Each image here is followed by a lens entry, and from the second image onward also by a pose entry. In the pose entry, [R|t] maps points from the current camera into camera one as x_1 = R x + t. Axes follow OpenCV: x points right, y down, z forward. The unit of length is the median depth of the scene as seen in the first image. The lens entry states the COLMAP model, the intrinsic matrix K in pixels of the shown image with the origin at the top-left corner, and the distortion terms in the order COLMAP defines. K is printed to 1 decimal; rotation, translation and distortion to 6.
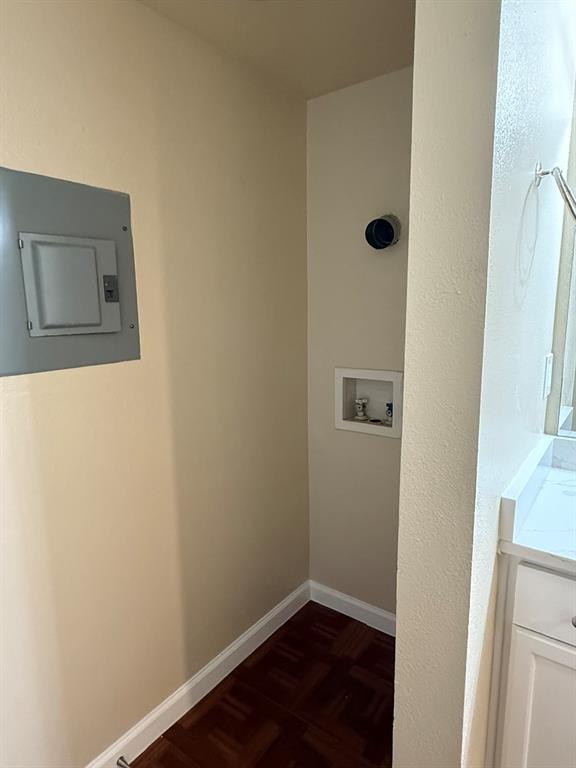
lens RADIAL K [[461.2, 0, 288.1], [0, 461.2, 384.0], [0, 0, 1]] dist [0.000875, 0.000303]
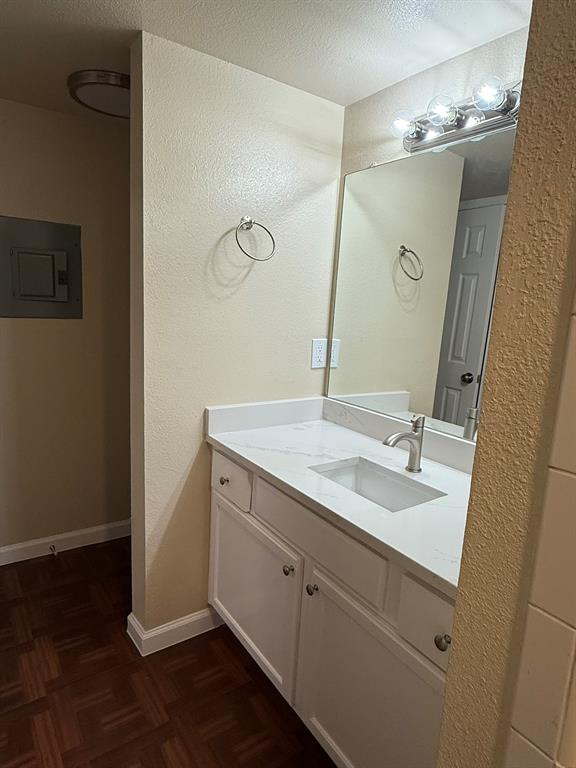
lens RADIAL K [[461.2, 0, 287.2], [0, 461.2, 382.6], [0, 0, 1]] dist [0.000875, 0.000303]
pose [[0.944193, 0.120961, -0.306377, 1.080533], [-0.122330, 0.992379, 0.014806, 0.072190], [0.305834, 0.023499, 0.951795, -0.468636]]
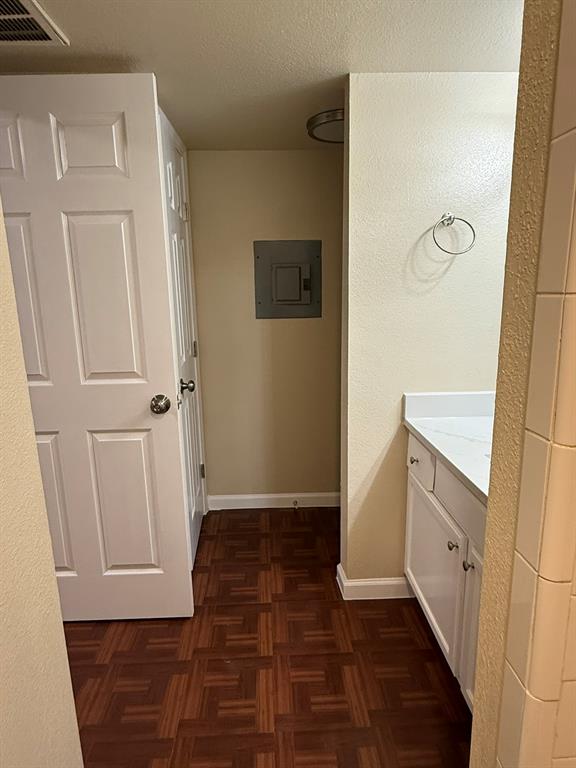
lens RADIAL K [[461.2, 0, 287.6], [0, 461.2, 389.8], [0, 0, 1]] dist [0.000875, 0.000303]
pose [[0.620540, 0.166825, -0.766224, 1.381002], [-0.128724, 0.985525, 0.110322, 0.064912], [0.773537, 0.030173, 0.633032, -0.489171]]
